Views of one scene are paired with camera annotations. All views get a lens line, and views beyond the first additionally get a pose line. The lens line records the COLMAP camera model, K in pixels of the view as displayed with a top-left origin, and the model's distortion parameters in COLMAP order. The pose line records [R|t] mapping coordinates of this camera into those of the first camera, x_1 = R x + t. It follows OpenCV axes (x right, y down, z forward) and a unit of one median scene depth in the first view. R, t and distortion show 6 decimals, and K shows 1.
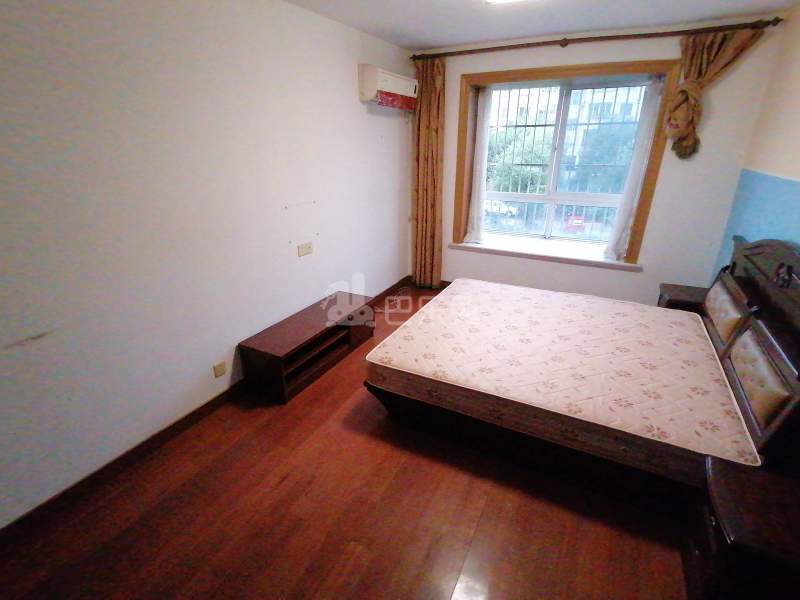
lens RADIAL K [[397.8, 0, 402.6], [0, 397.8, 303.8], [0, 0, 1]] dist [0.048020, -0.031774]
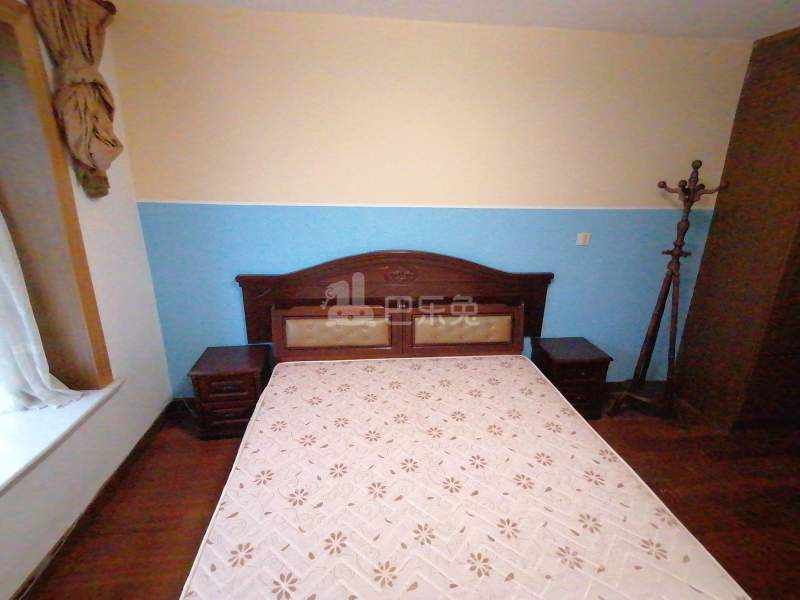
lens RADIAL K [[397.8, 0, 402.6], [0, 397.8, 303.8], [0, 0, 1]] dist [0.048020, -0.031774]
pose [[-0.538704, -0.272591, 0.797177, -0.101442], [0.306877, 0.817720, 0.486992, -0.532252], [-0.784617, 0.506980, -0.356857, 1.291957]]
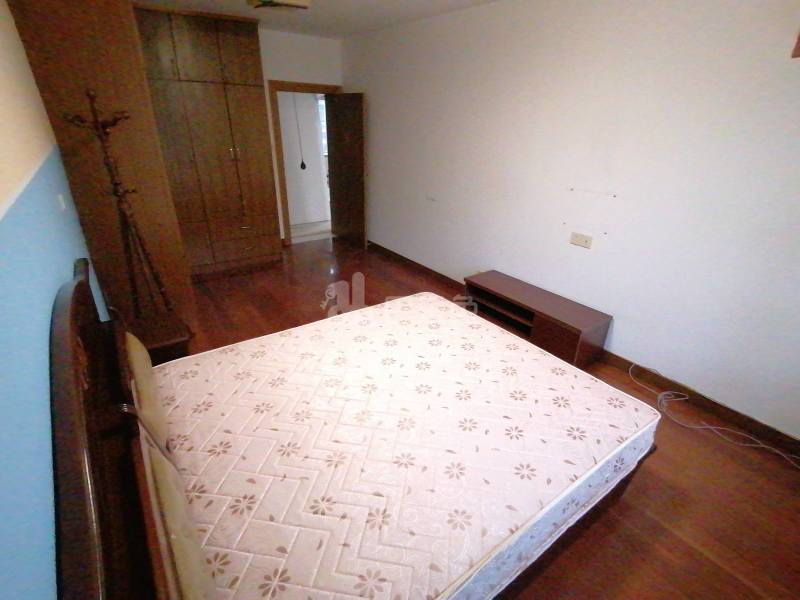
lens RADIAL K [[397.8, 0, 402.6], [0, 397.8, 303.8], [0, 0, 1]] dist [0.048020, -0.031774]
pose [[-0.460807, 0.371711, -0.805908, 0.991000], [-0.365047, 0.748309, 0.553873, -0.510128], [0.808948, 0.549423, -0.209134, 1.212802]]
